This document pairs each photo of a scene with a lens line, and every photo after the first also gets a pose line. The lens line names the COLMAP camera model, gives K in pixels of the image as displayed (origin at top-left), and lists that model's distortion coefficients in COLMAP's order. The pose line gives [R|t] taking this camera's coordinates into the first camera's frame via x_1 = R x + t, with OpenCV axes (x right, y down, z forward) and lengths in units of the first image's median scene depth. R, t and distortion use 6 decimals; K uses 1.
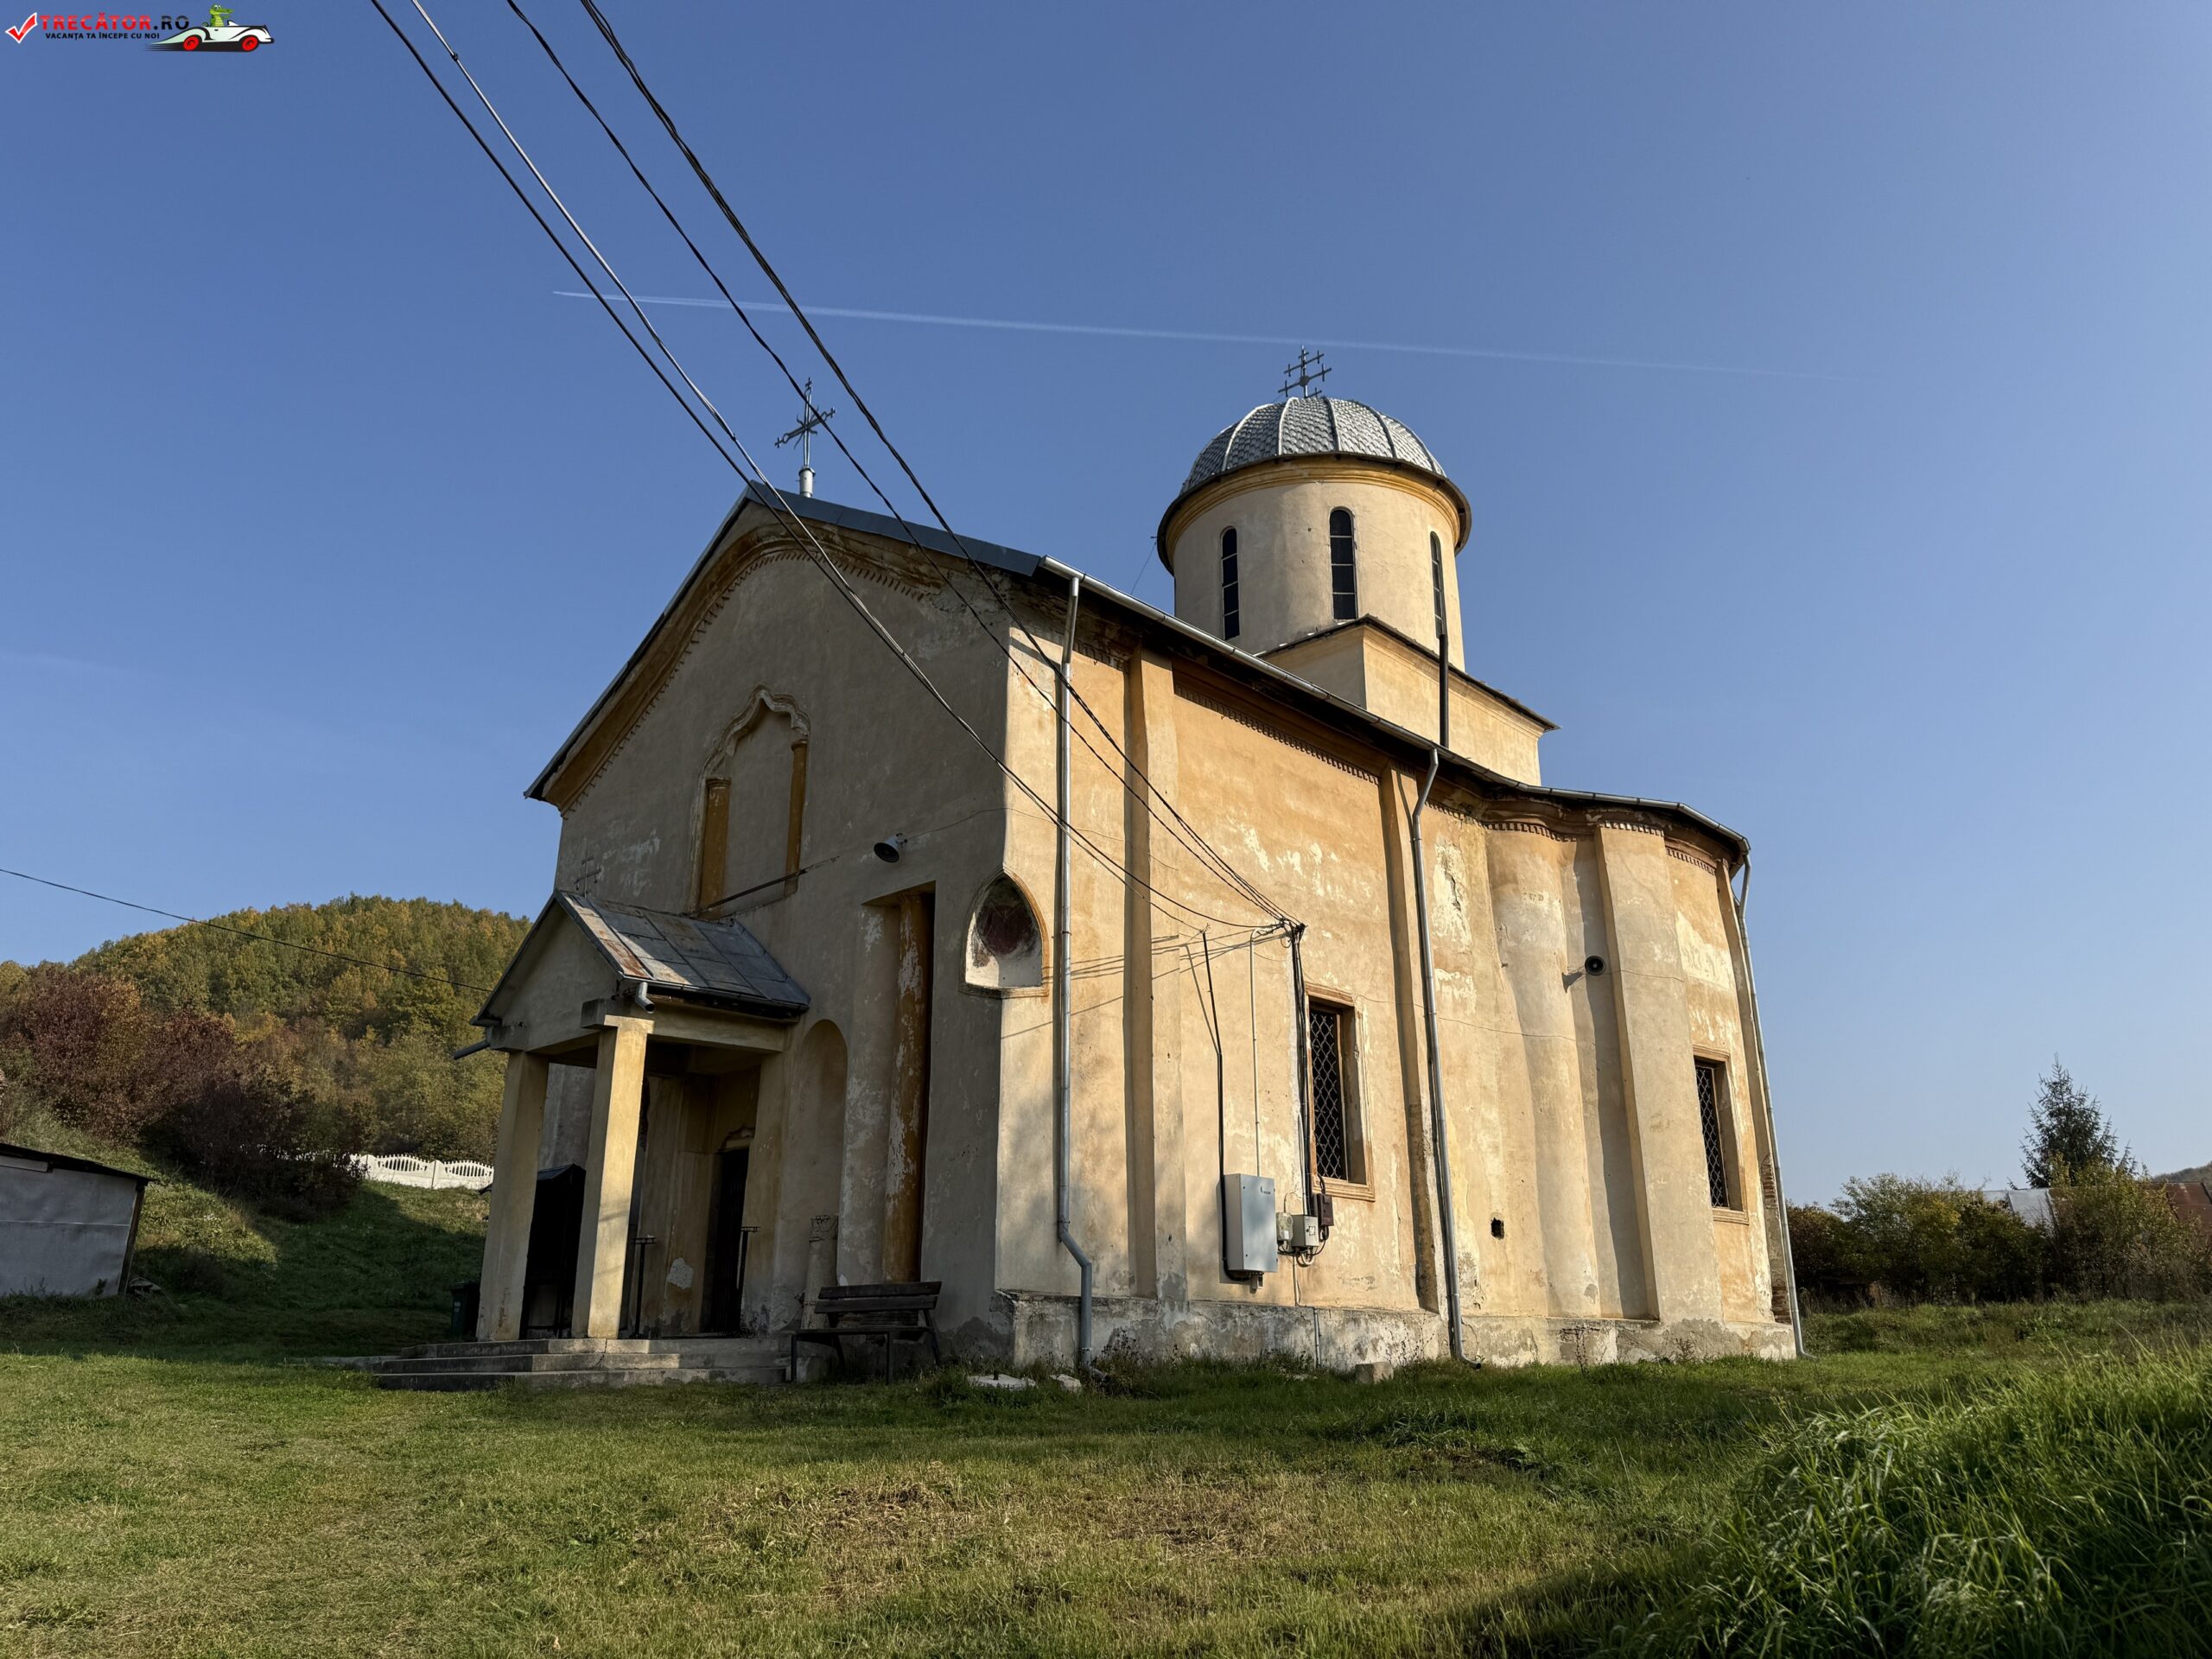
lens RADIAL K [[1544.1, 0, 1115.8], [0, 1544.1, 850.2], [0, 0, 1]] dist [0.085884, -0.105990]
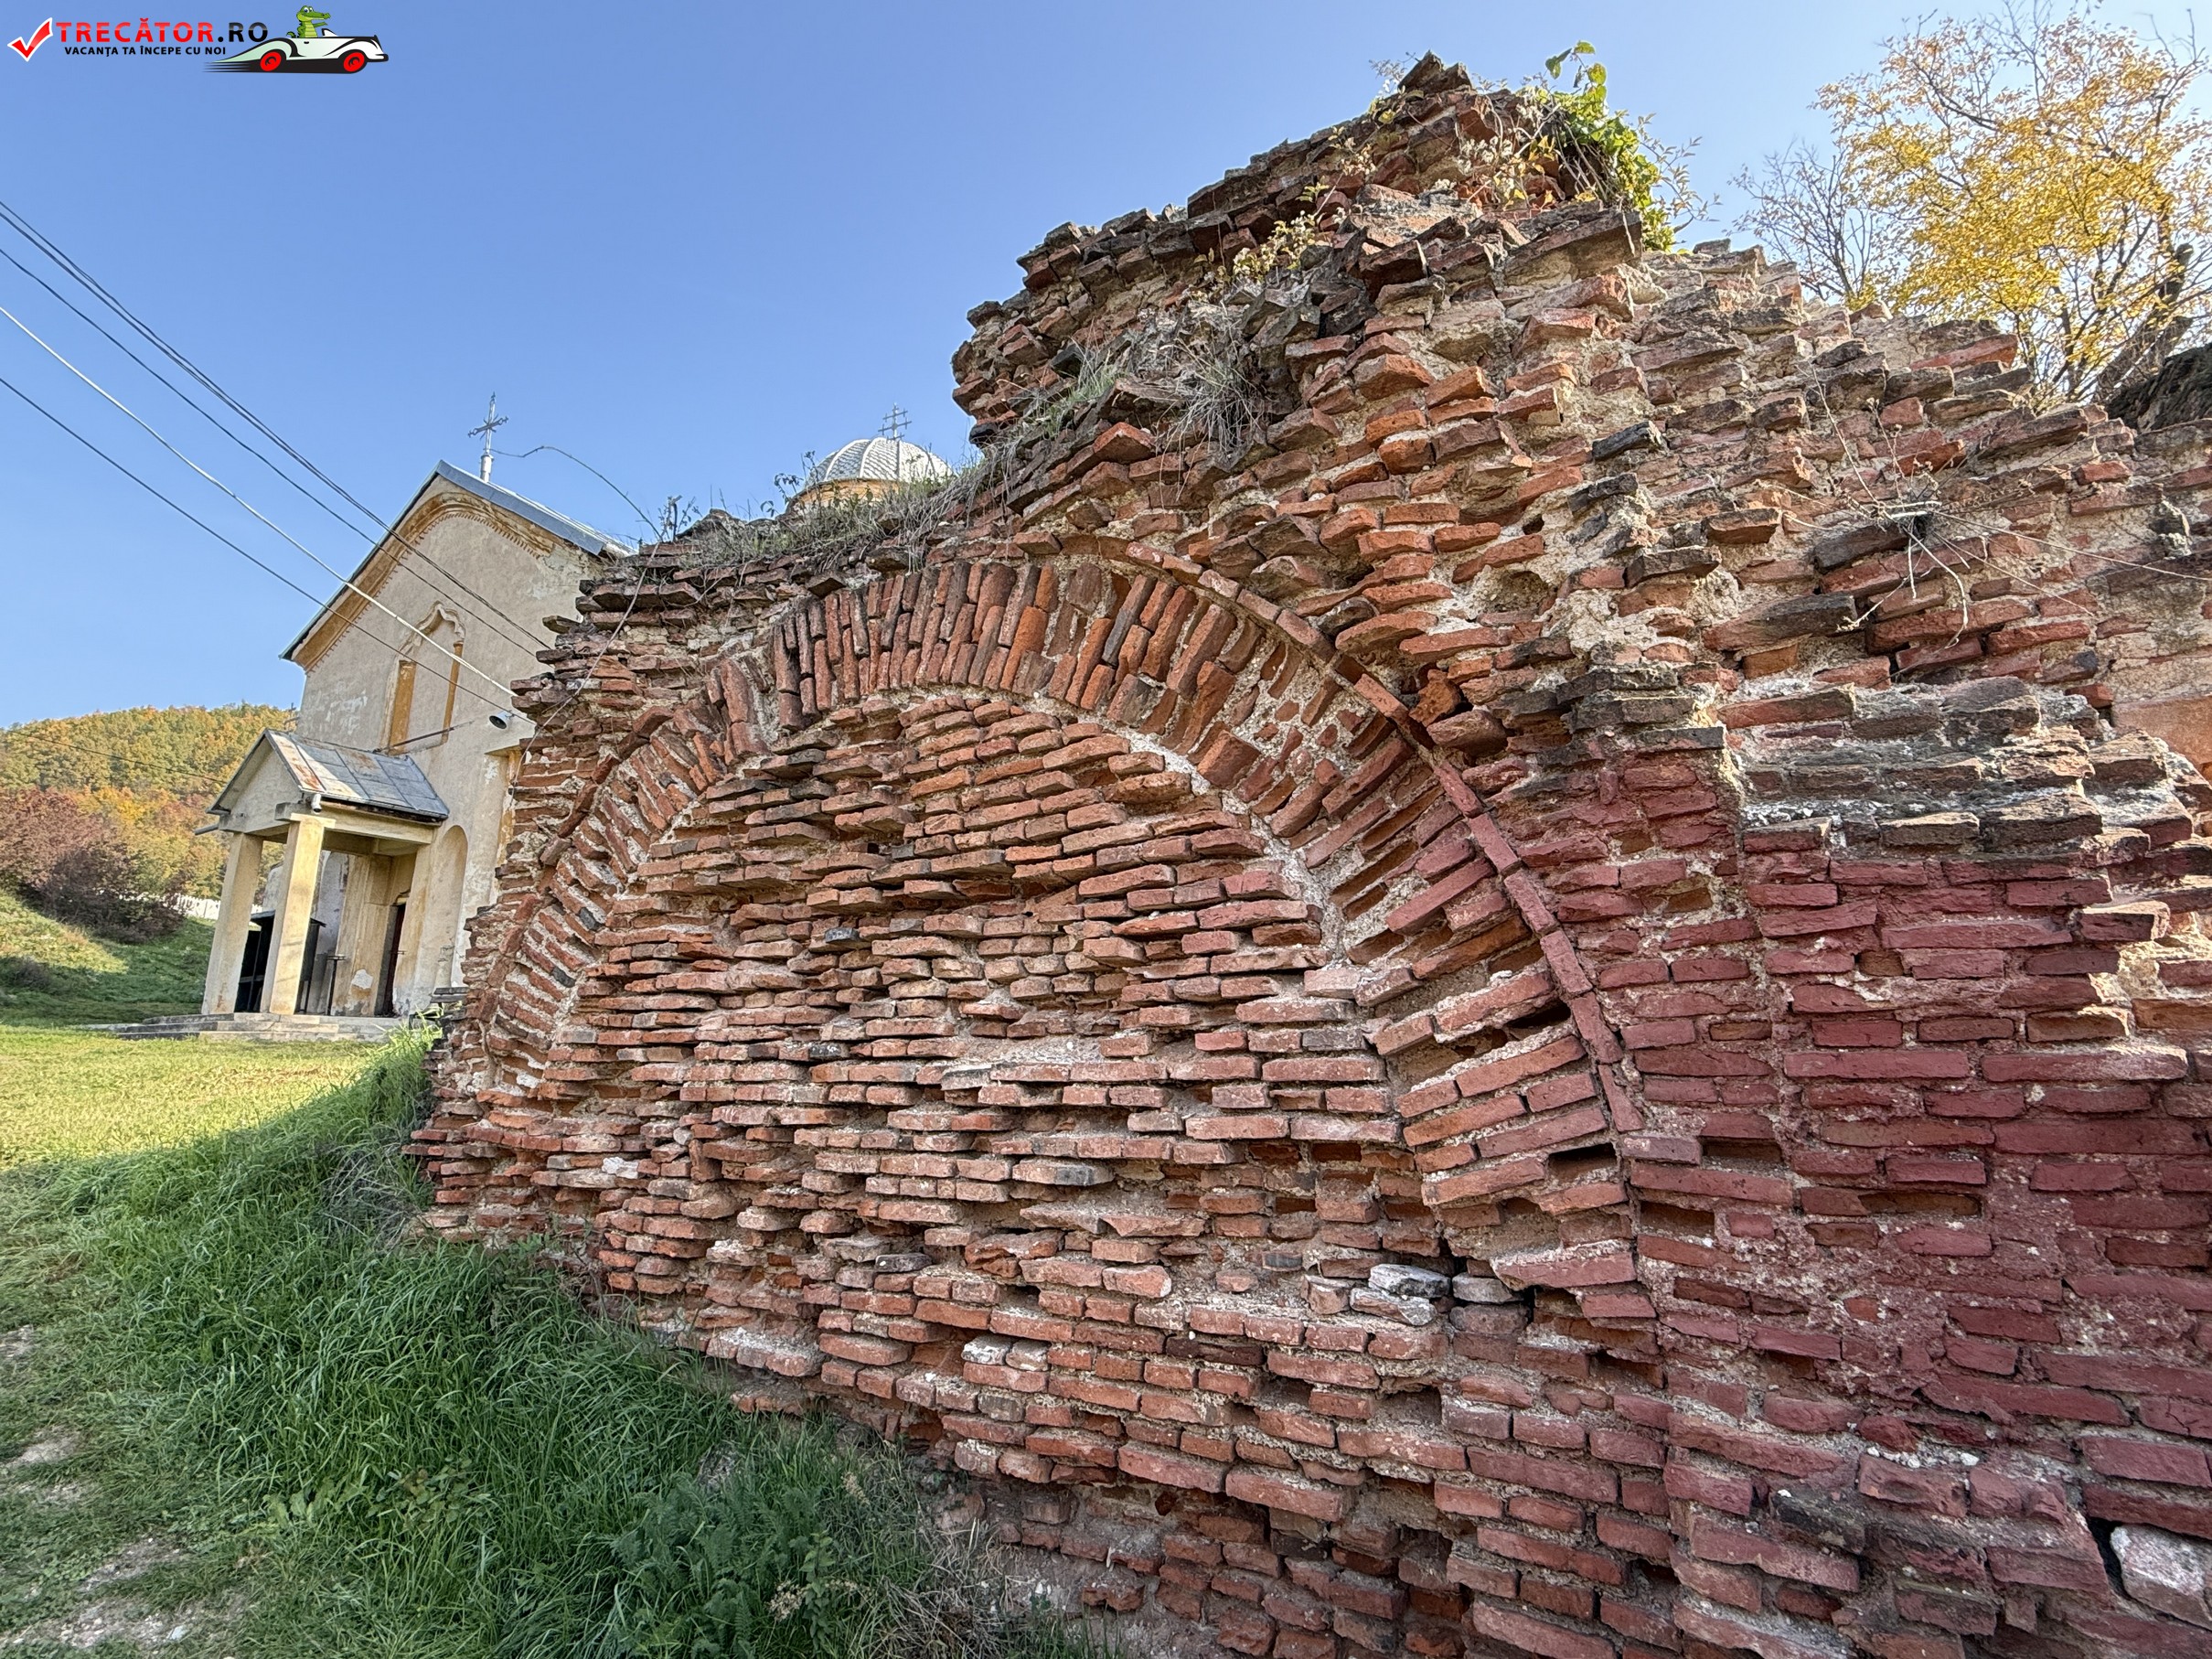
lens RADIAL K [[1117.6, 0, 1088.2], [0, 1117.6, 829.7], [0, 0, 1]] dist [0.007700, -0.002129]
pose [[0.979859, 0.062910, 0.189521, 0.180314], [-0.080539, 0.992965, 0.086794, -0.029013], [-0.182728, -0.100309, 0.978033, -0.180074]]
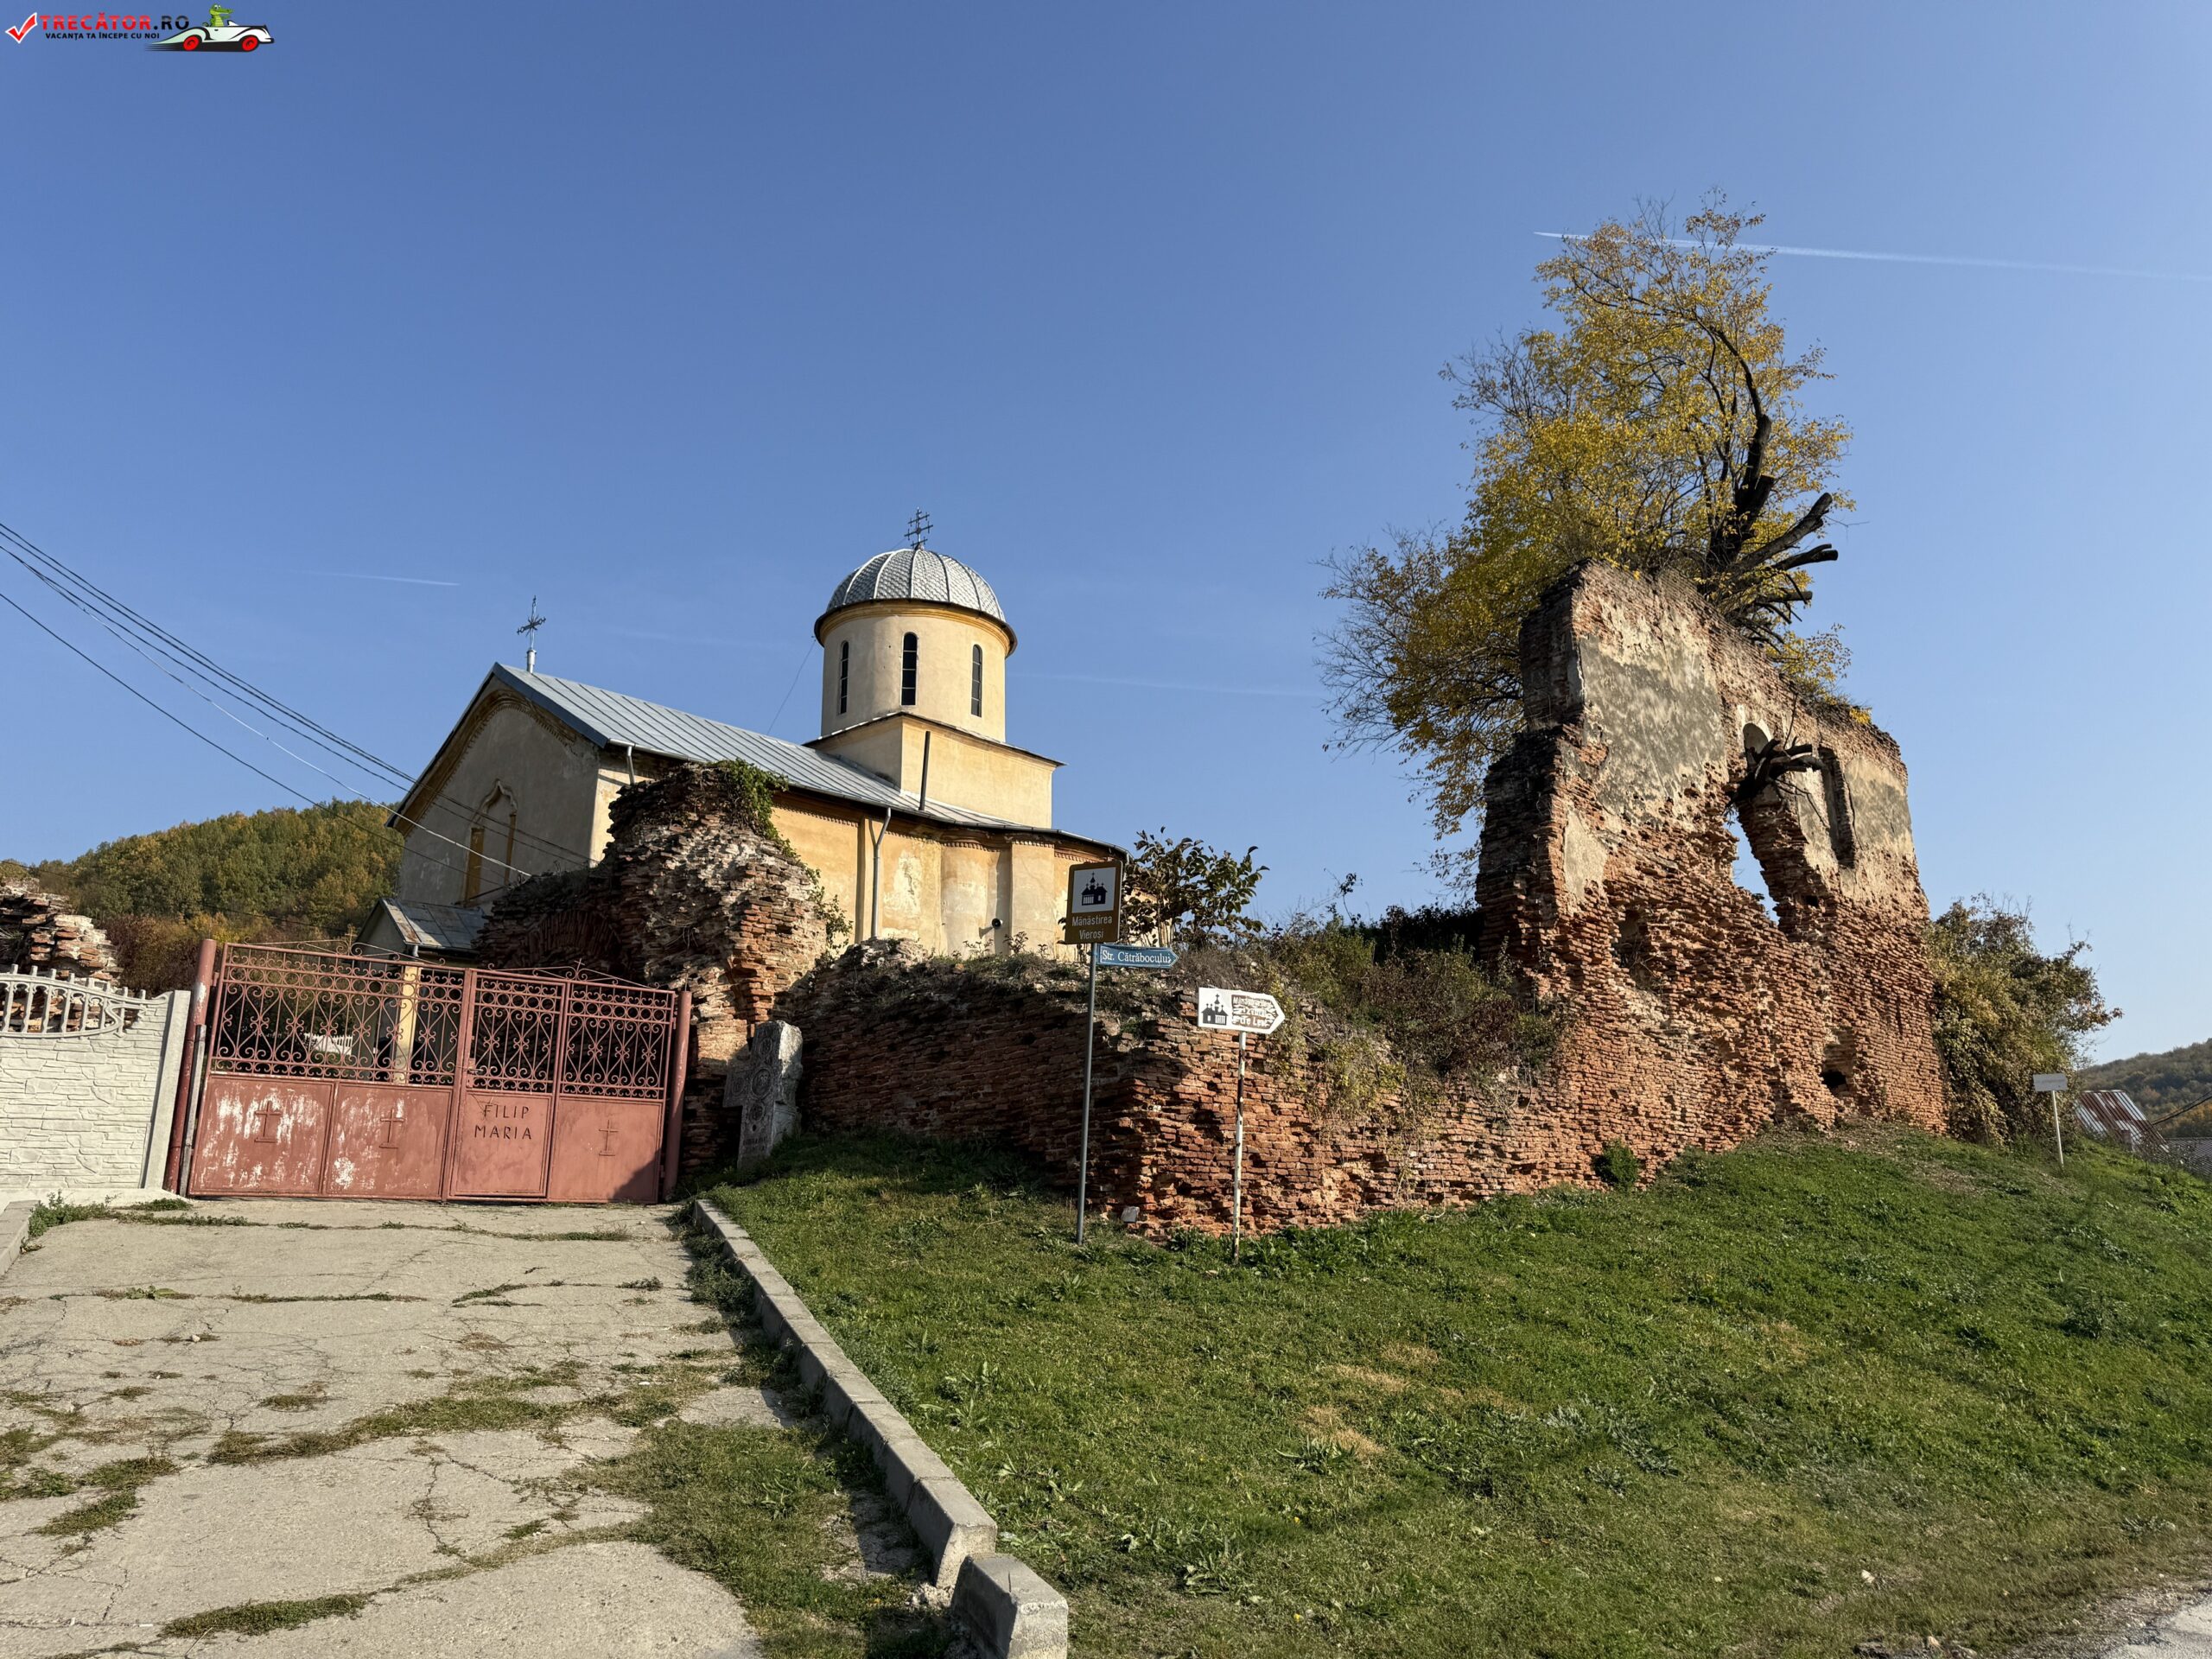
lens RADIAL K [[1544.1, 0, 1118.9], [0, 1544.1, 832.8], [0, 0, 1]] dist [0.085884, -0.105990]
pose [[0.999971, 0.002821, 0.007026, 0.463476], [-0.003210, 0.998427, 0.055974, -0.138018], [-0.006857, -0.055995, 0.998407, -0.809354]]
